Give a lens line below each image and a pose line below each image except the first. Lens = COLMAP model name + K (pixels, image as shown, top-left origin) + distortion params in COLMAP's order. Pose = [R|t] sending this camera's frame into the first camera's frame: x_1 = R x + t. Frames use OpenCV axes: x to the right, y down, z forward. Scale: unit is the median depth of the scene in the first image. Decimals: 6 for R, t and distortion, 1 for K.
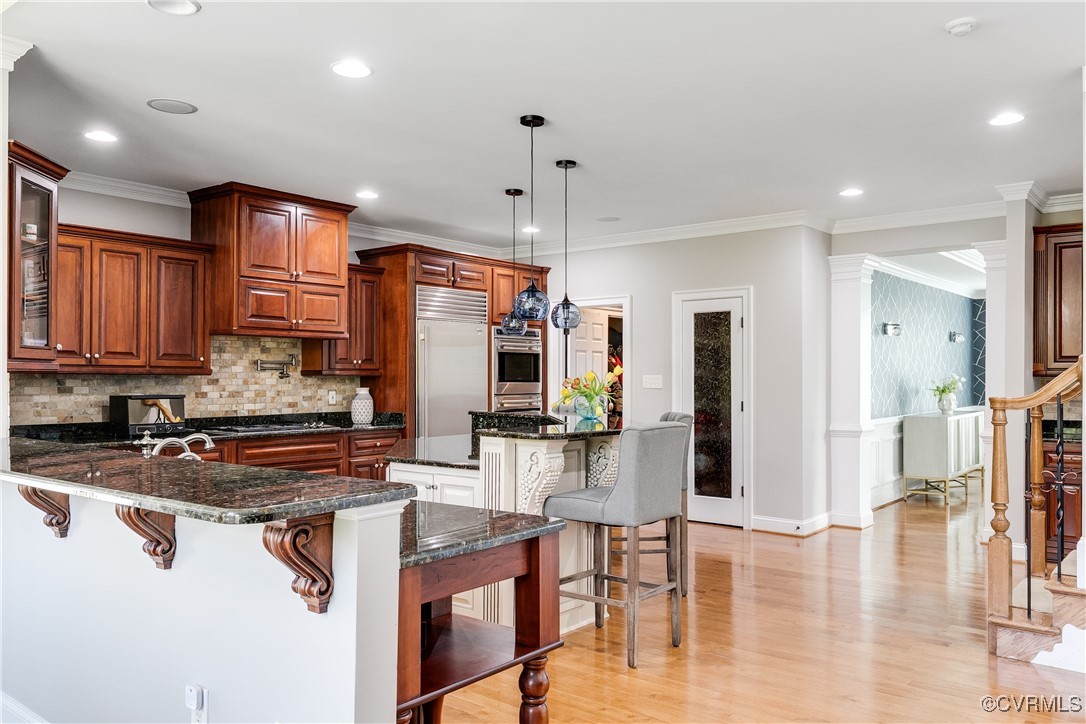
lens RADIAL K [[815.1, 0, 541.6], [0, 815.1, 368.3], [0, 0, 1]] dist [0.003273, 0.001455]
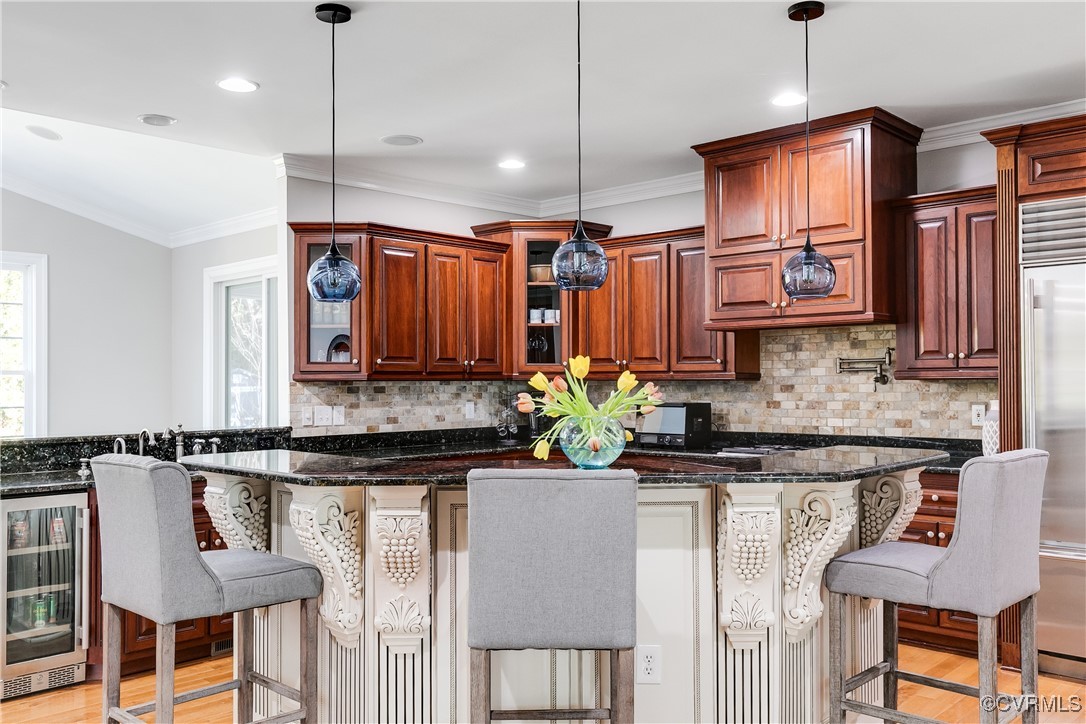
lens RADIAL K [[951.3, 0, 541.7], [0, 951.3, 360.8], [0, 0, 1]] dist [-0.010480, -0.003652]
pose [[-0.101261, -0.029585, -0.994420, 0.524373], [0.011204, 0.999460, -0.030876, 0.014925], [0.994797, -0.014267, -0.100875, 0.827185]]
